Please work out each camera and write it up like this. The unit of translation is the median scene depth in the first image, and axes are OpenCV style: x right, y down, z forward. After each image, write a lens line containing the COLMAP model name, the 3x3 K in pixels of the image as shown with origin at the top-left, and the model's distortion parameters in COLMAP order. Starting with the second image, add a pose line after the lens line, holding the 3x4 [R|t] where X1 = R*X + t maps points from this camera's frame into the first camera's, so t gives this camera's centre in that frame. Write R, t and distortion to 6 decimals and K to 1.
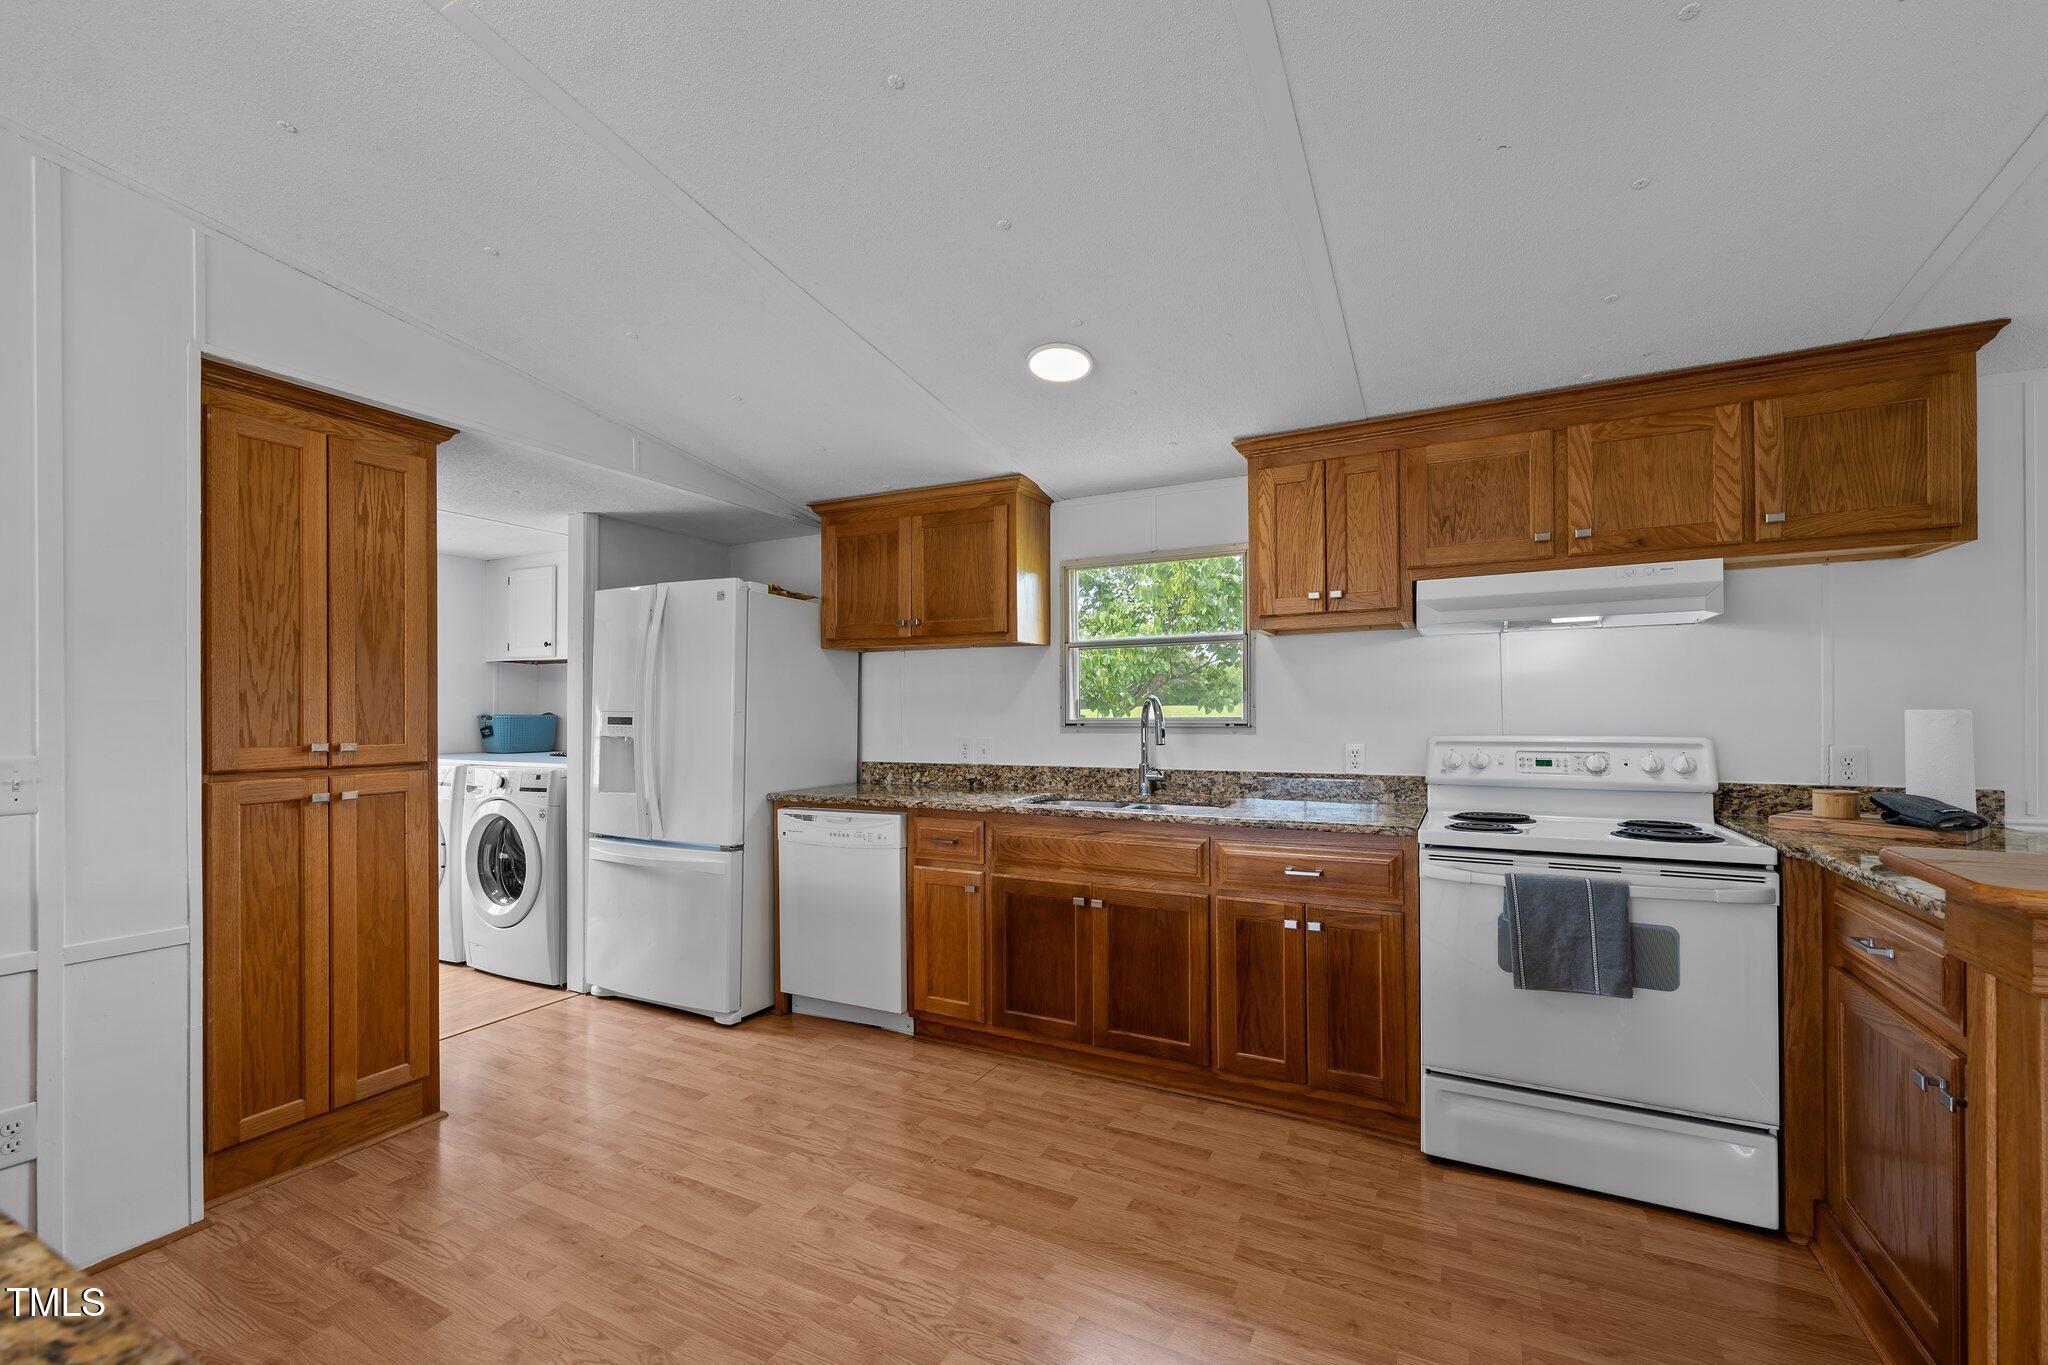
lens RADIAL K [[841.0, 0, 1022.9], [0, 841.0, 708.0], [0, 0, 1]] dist [0.000953, -0.000423]
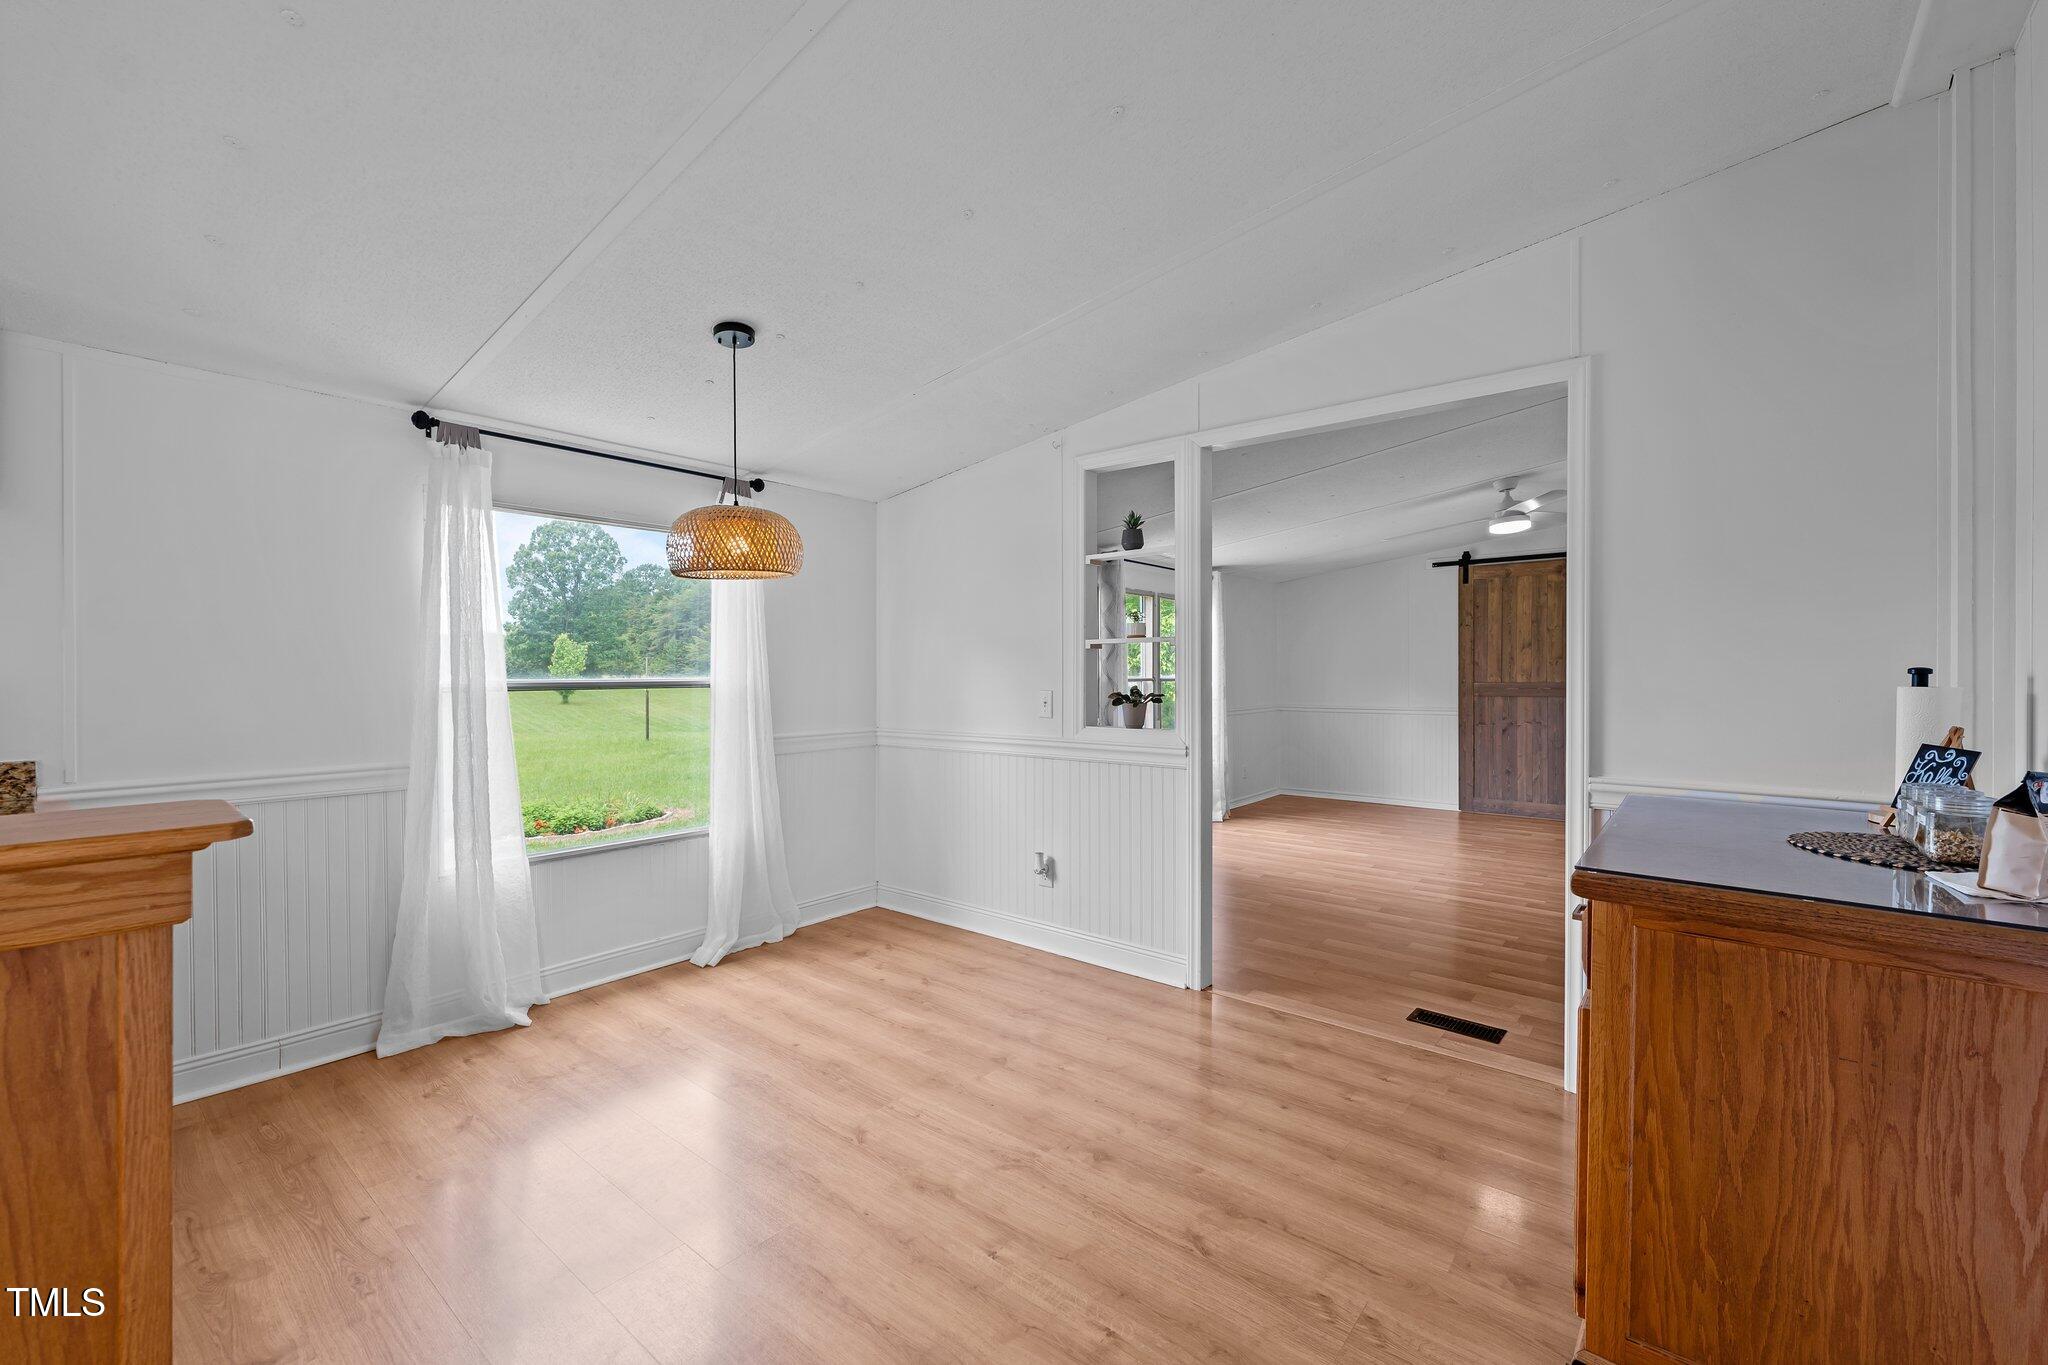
lens RADIAL K [[841.0, 0, 1020.7], [0, 841.0, 682.4], [0, 0, 1]] dist [0.000953, -0.000423]
pose [[0.213572, -0.002521, 0.976924, 0.421187], [-0.000715, 0.999996, 0.002737, 0.002366], [-0.976927, -0.001283, 0.213570, -0.310641]]
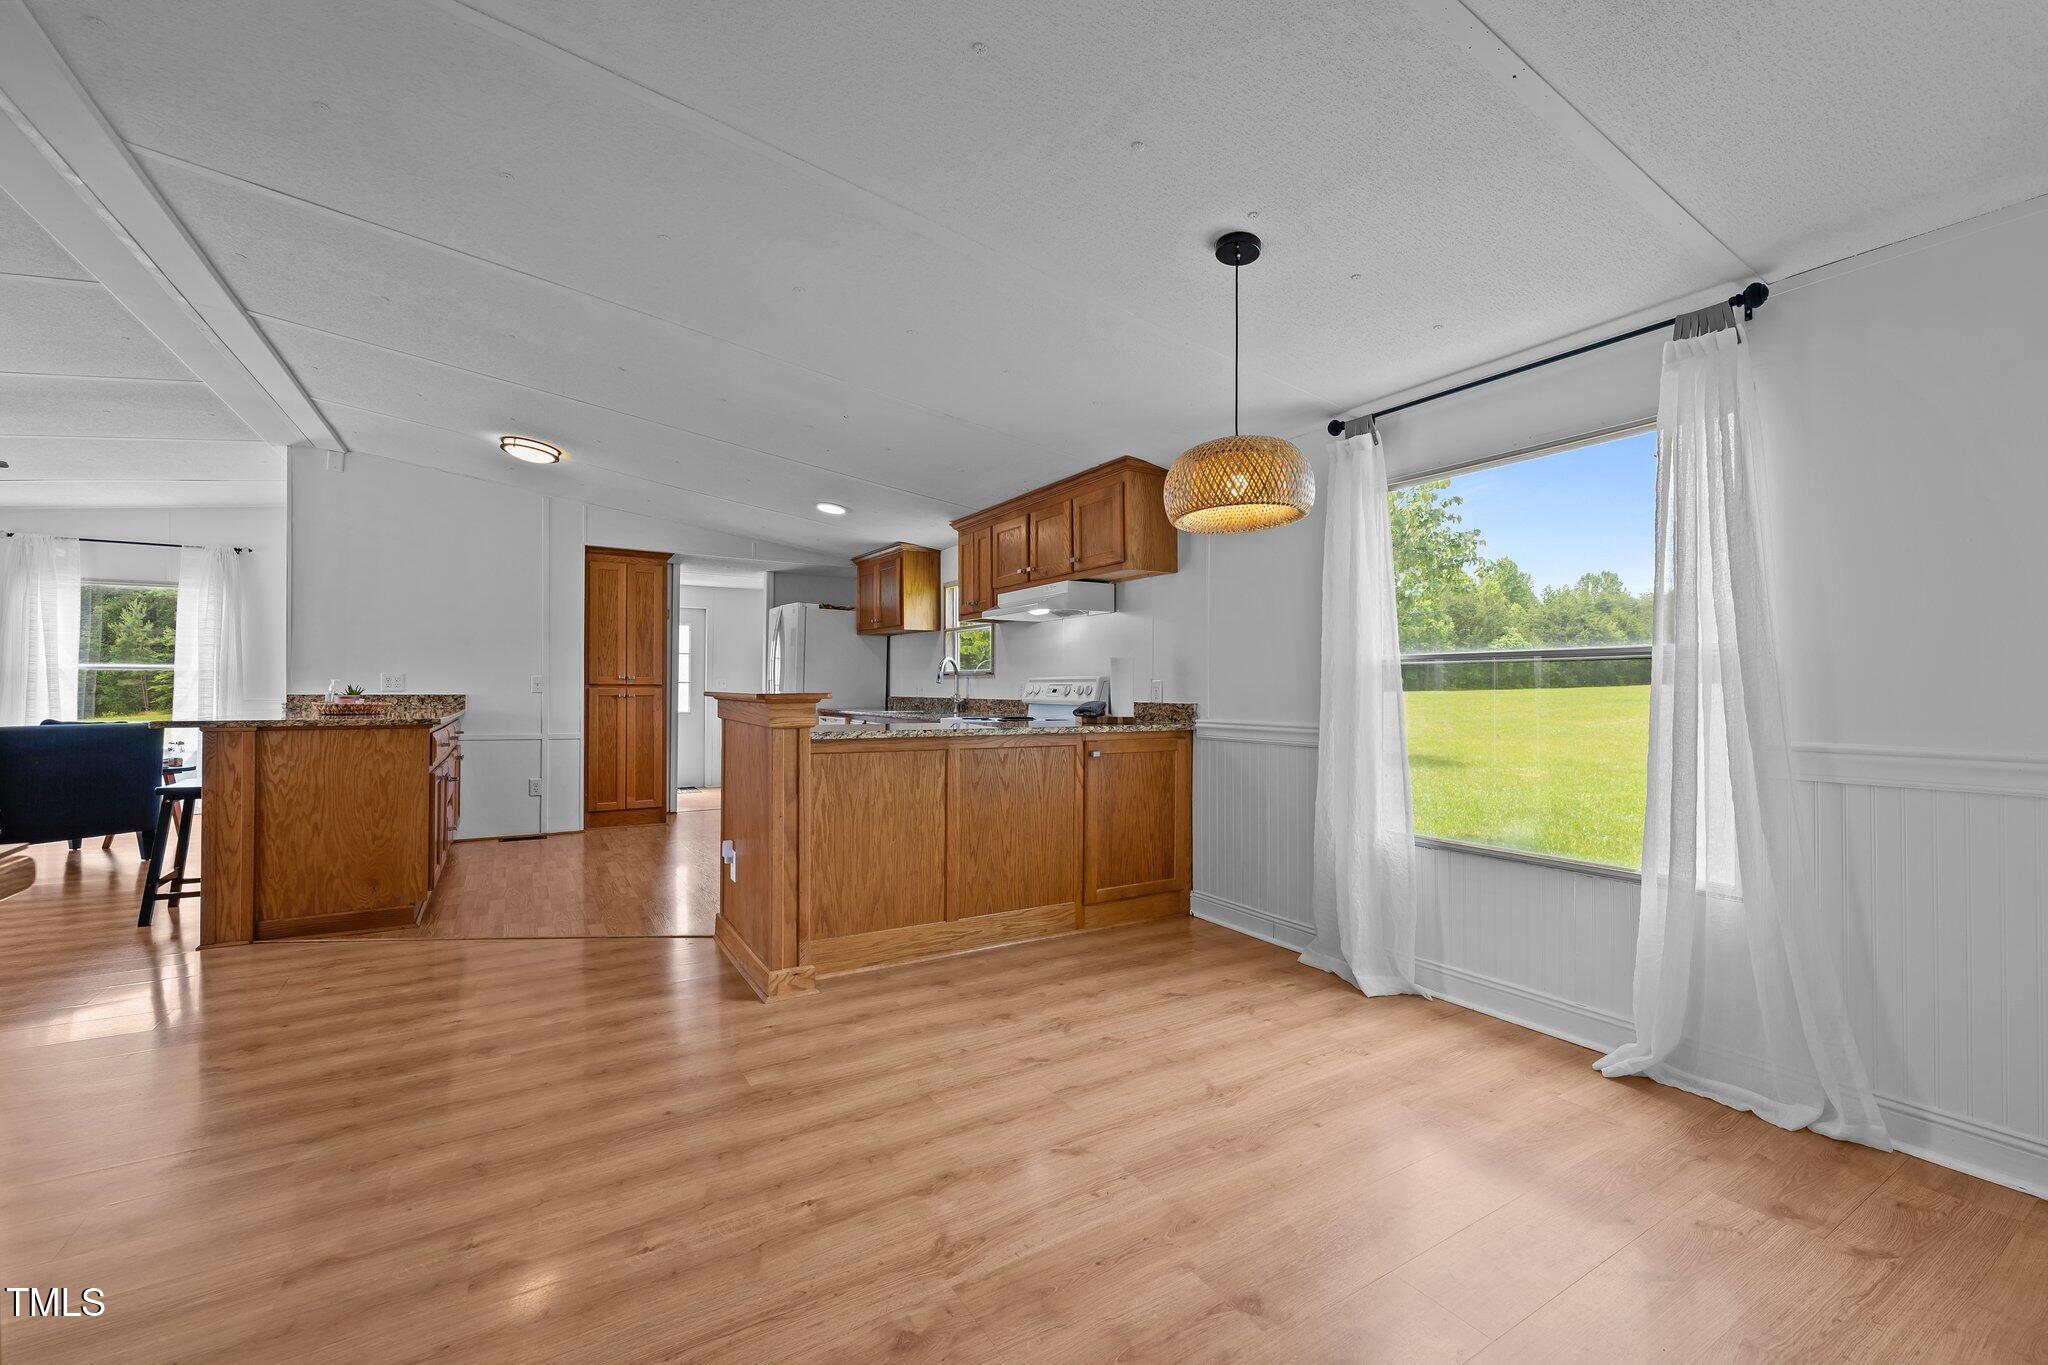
lens RADIAL K [[841.0, 0, 1023.7], [0, 841.0, 682.2], [0, 0, 1]] dist [0.000953, -0.000423]
pose [[0.854374, 0.006548, -0.519618, 1.683618], [-0.007740, 0.999970, -0.000126, 0.052582], [0.519601, 0.004129, 0.854399, -0.661935]]
